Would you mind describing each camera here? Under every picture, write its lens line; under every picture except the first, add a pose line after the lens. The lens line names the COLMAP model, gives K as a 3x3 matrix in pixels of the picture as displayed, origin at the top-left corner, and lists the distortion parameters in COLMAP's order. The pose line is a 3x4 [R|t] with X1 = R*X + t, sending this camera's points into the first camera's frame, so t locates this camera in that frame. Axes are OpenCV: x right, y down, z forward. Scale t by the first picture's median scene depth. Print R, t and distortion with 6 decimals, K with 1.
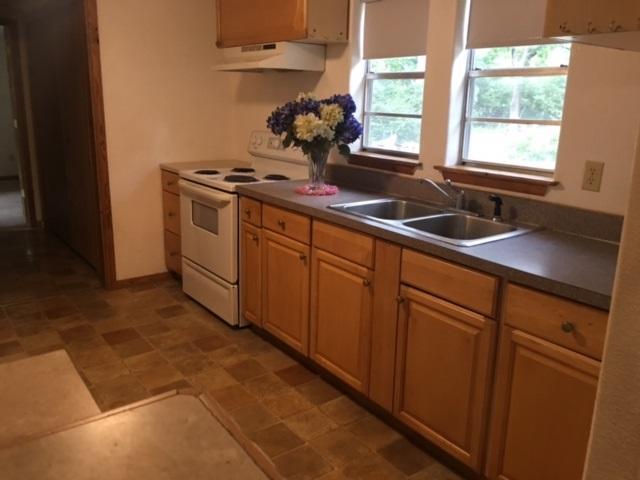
lens RADIAL K [[547.5, 0, 321.2], [0, 547.5, 234.2], [0, 0, 1]] dist [0.041641, -0.004745]
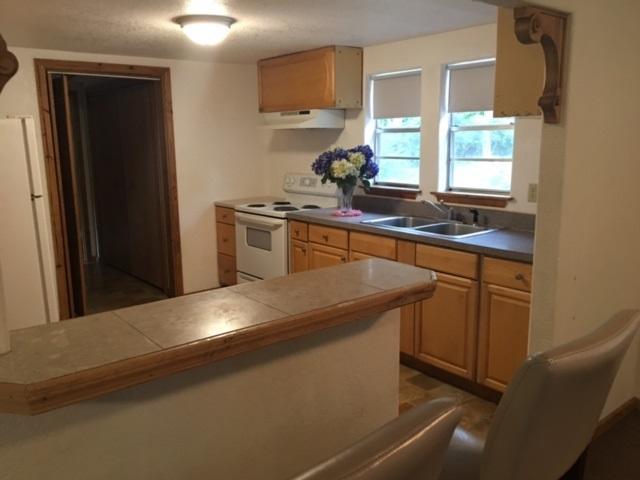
lens RADIAL K [[547.5, 0, 319.8], [0, 547.5, 244.5], [0, 0, 1]] dist [0.041641, -0.004745]
pose [[0.998587, -0.042849, 0.031420, -0.133062], [0.044511, 0.997534, -0.054259, 0.076812], [-0.029017, 0.055581, 0.998032, -0.415355]]
